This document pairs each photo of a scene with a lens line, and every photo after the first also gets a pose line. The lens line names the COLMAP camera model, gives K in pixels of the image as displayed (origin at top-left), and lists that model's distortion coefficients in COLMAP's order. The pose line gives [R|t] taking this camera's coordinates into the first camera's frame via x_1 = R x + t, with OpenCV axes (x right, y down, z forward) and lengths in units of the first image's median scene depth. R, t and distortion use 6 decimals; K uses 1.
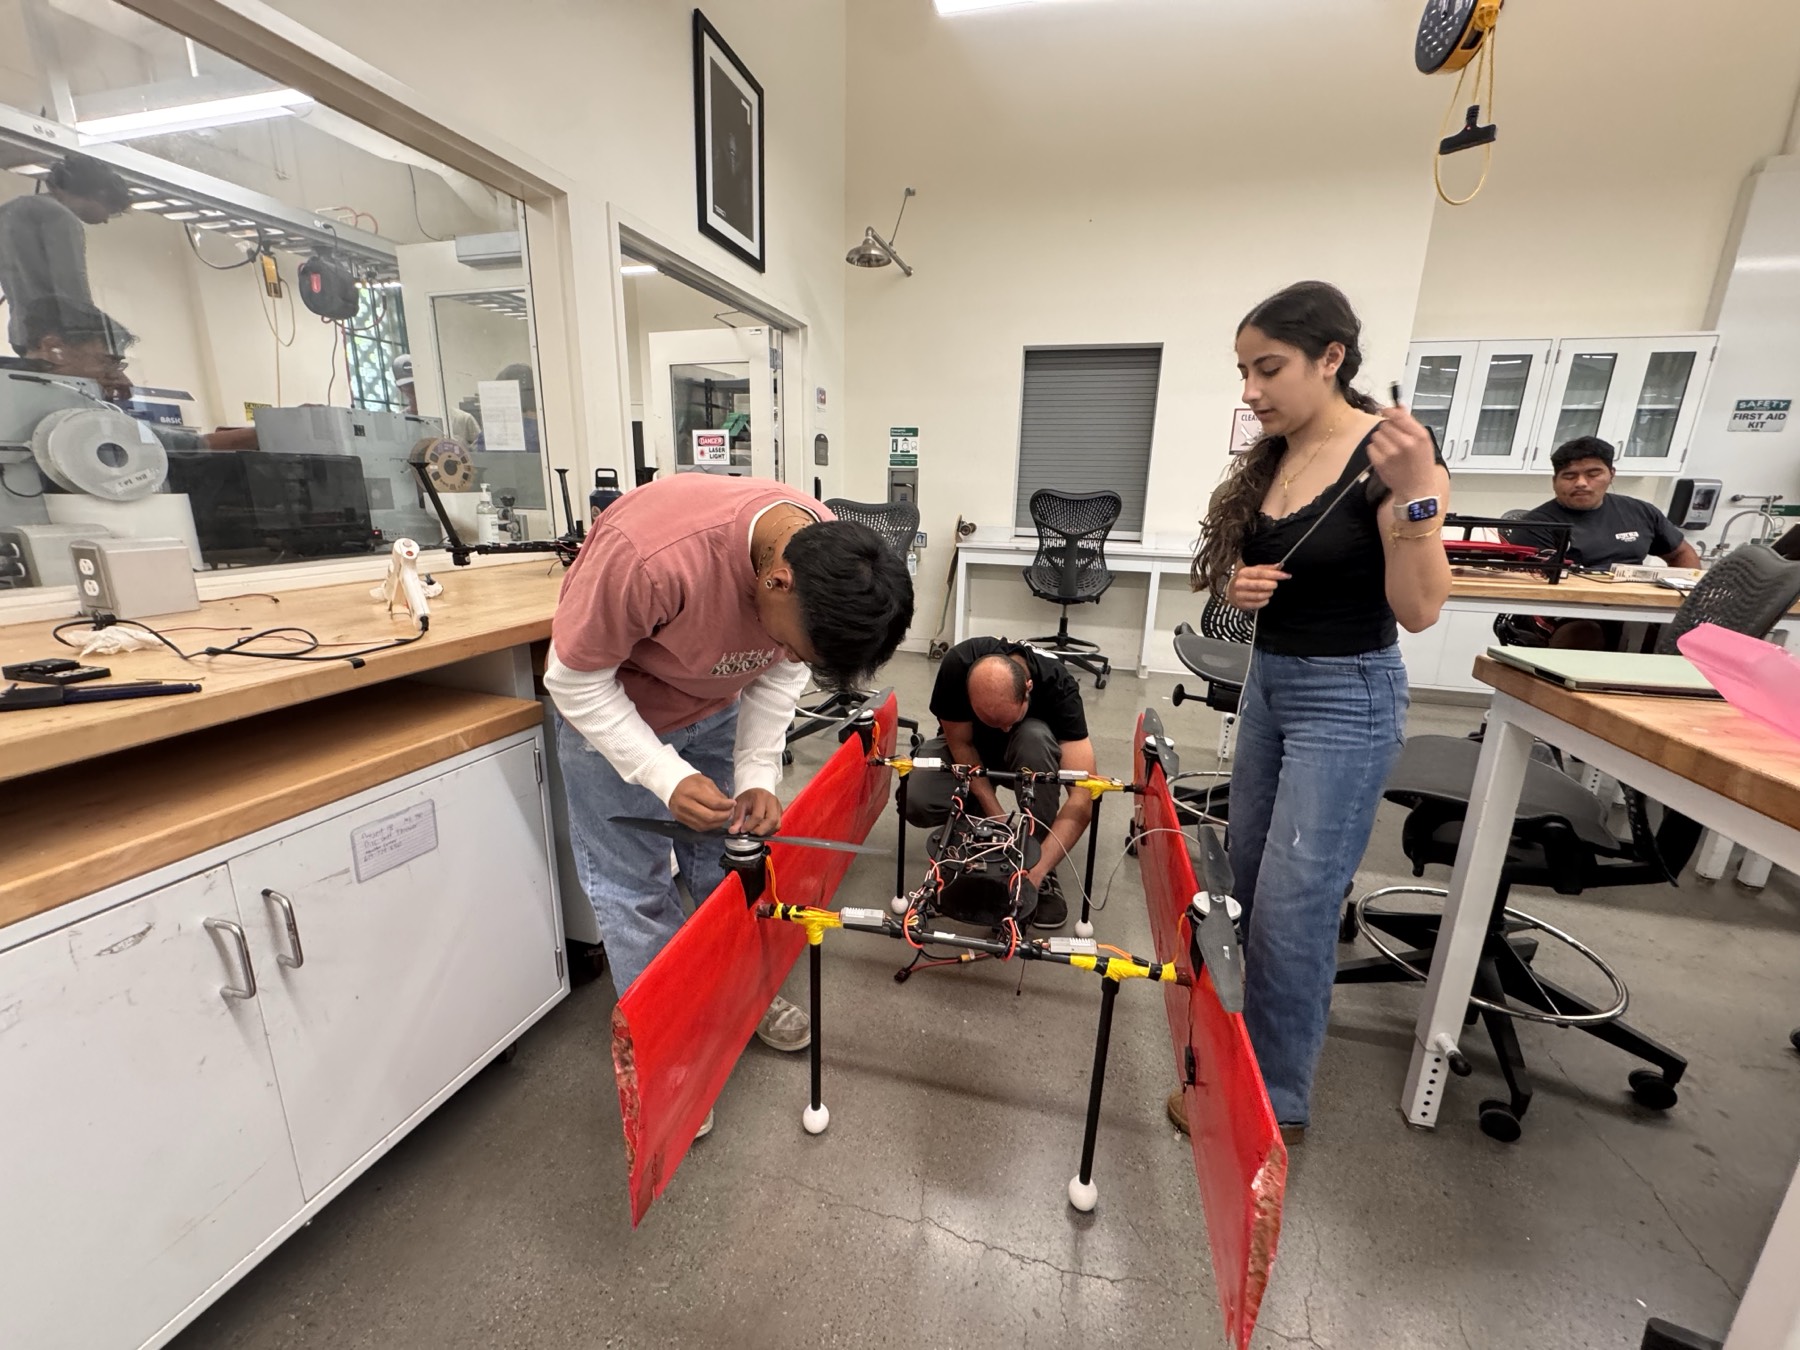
lens RADIAL K [[718.8, 0, 900.5], [0, 718.8, 679.9], [0, 0, 1]] dist [-0.010524, 0.001002]
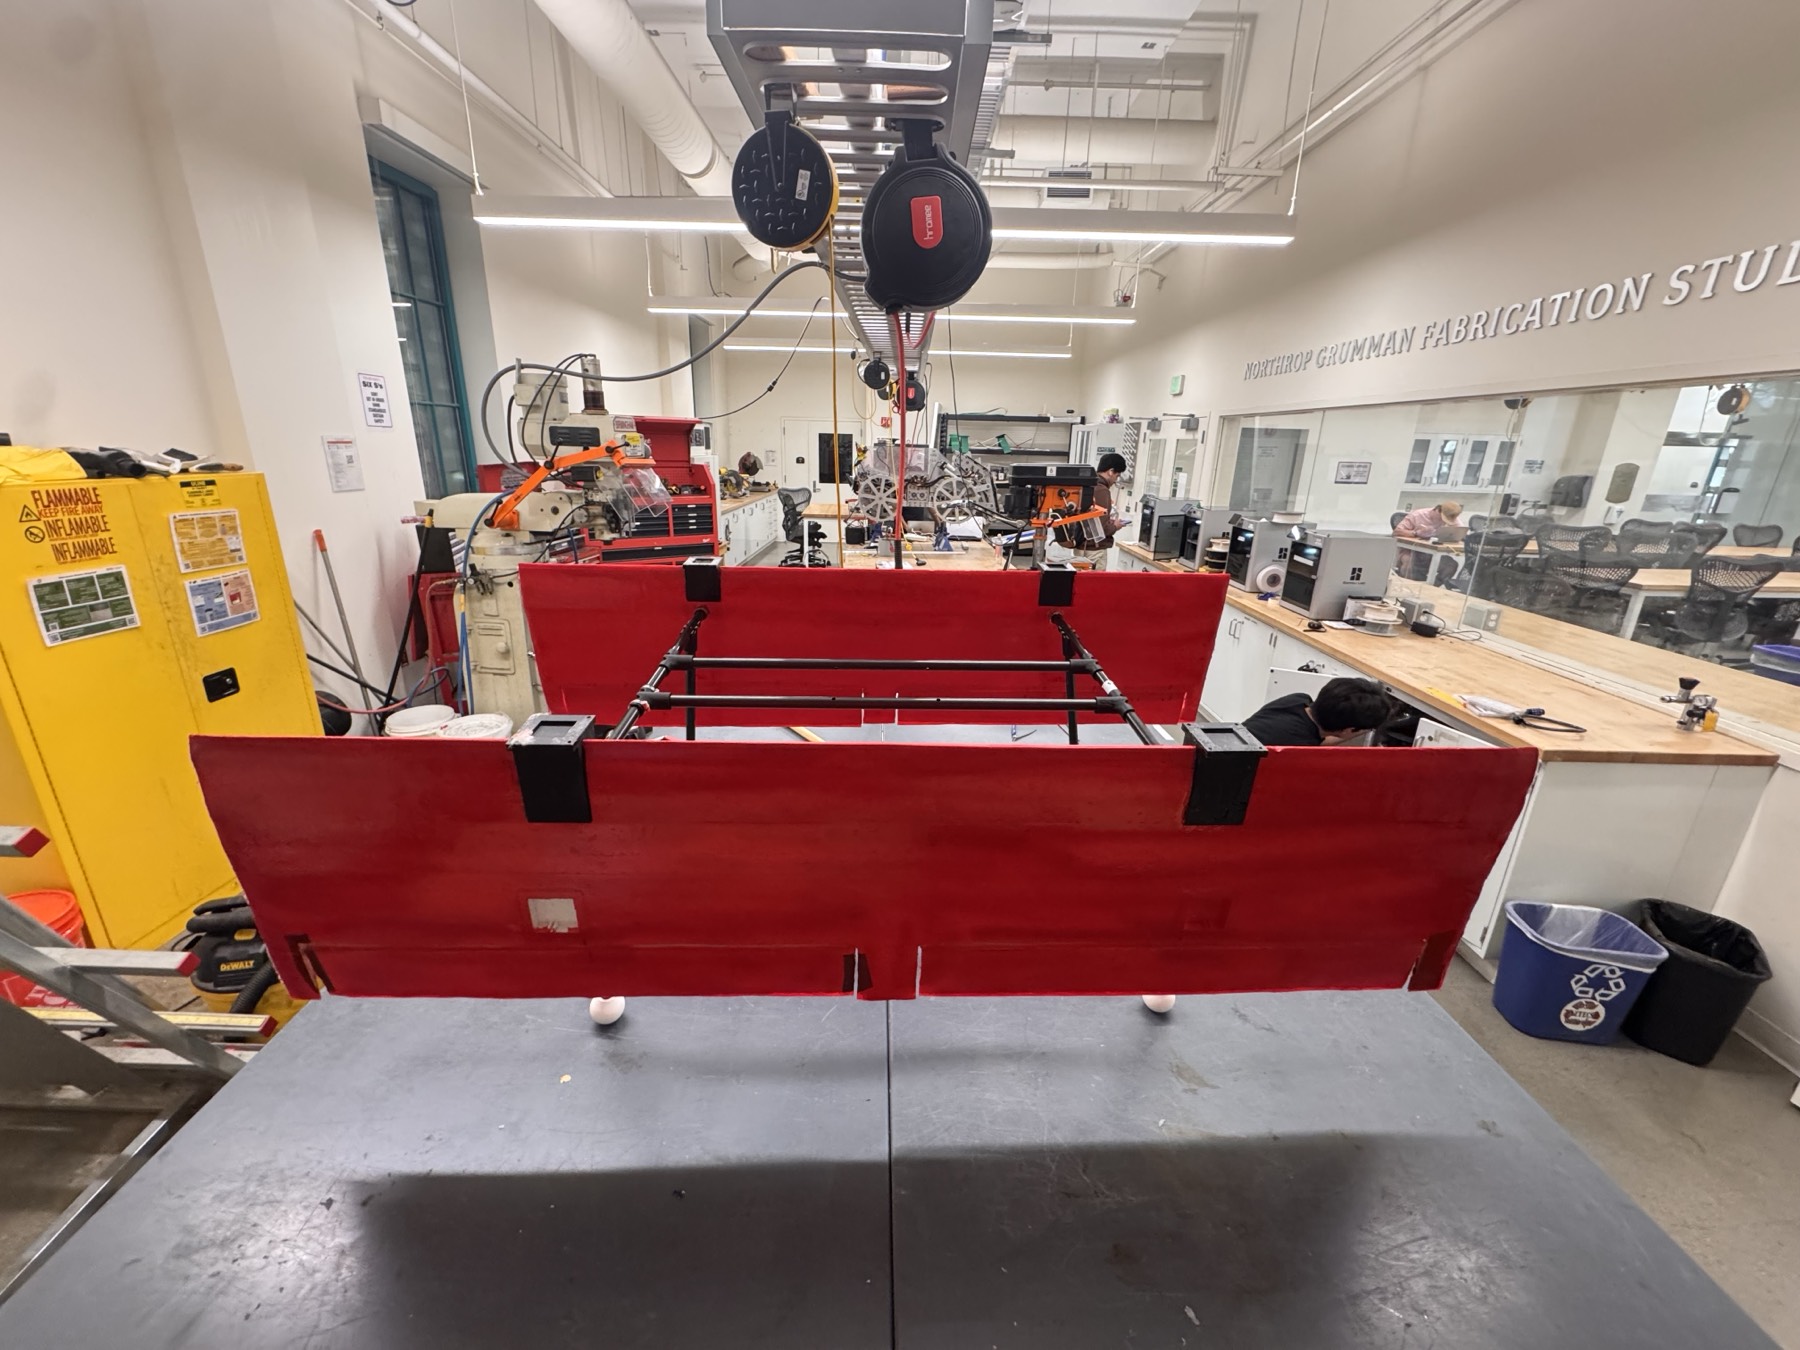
lens RADIAL K [[718.8, 0, 903.5], [0, 718.8, 676.5], [0, 0, 1]] dist [-0.010524, 0.001002]
pose [[0.963795, -0.085406, 0.252596, -2.405918], [0.069166, 0.994967, 0.072503, 0.009056], [-0.257517, -0.052407, 0.964852, -1.291322]]
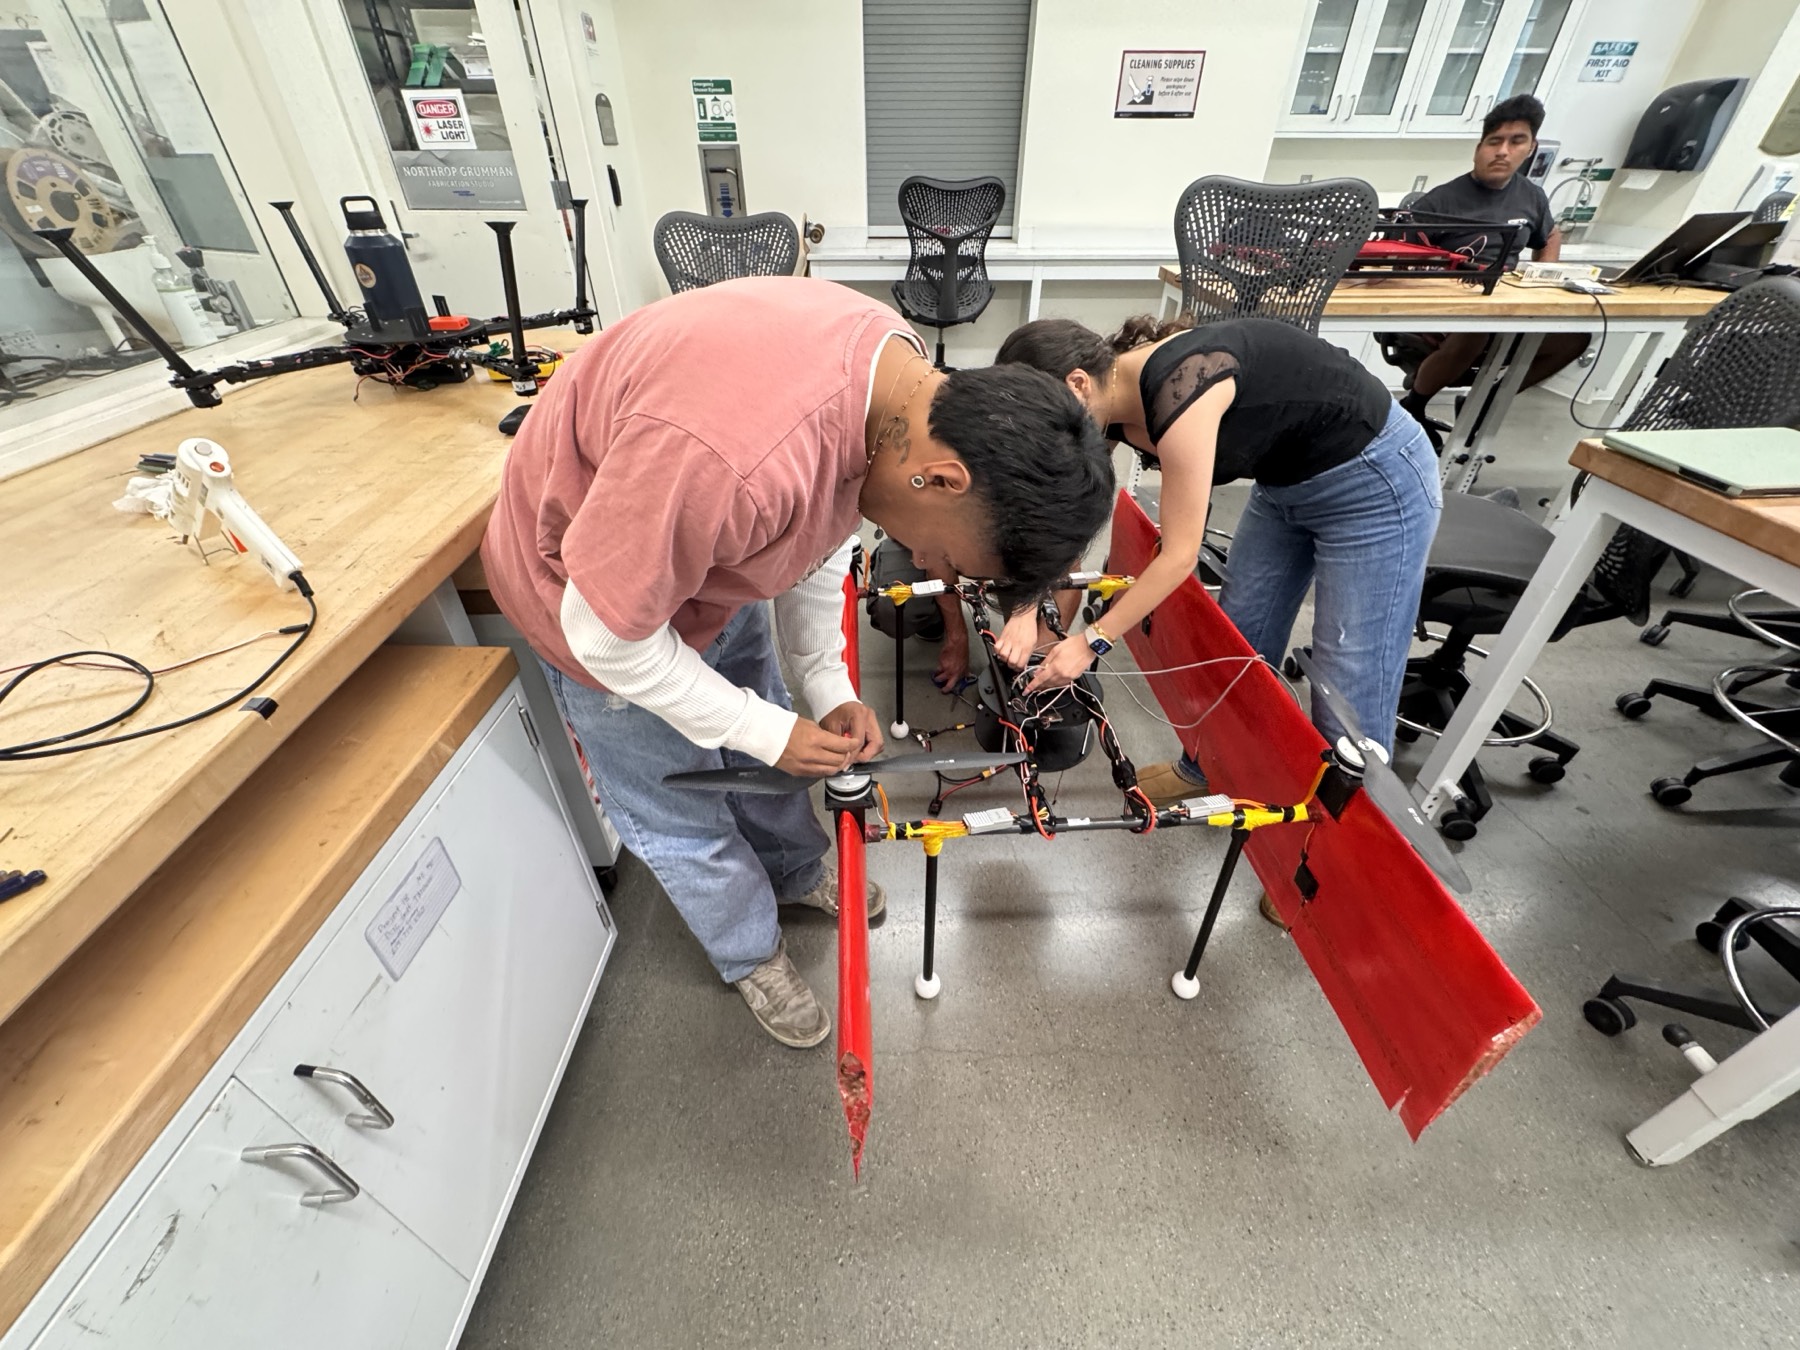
lens RADIAL K [[718.8, 0, 896.6], [0, 718.8, 678.2], [0, 0, 1]] dist [-0.010524, 0.001002]
pose [[0.958056, -0.189087, 0.215348, -0.166551], [0.094458, 0.917799, 0.385645, -0.098786], [-0.270567, -0.349129, 0.897164, 0.146428]]
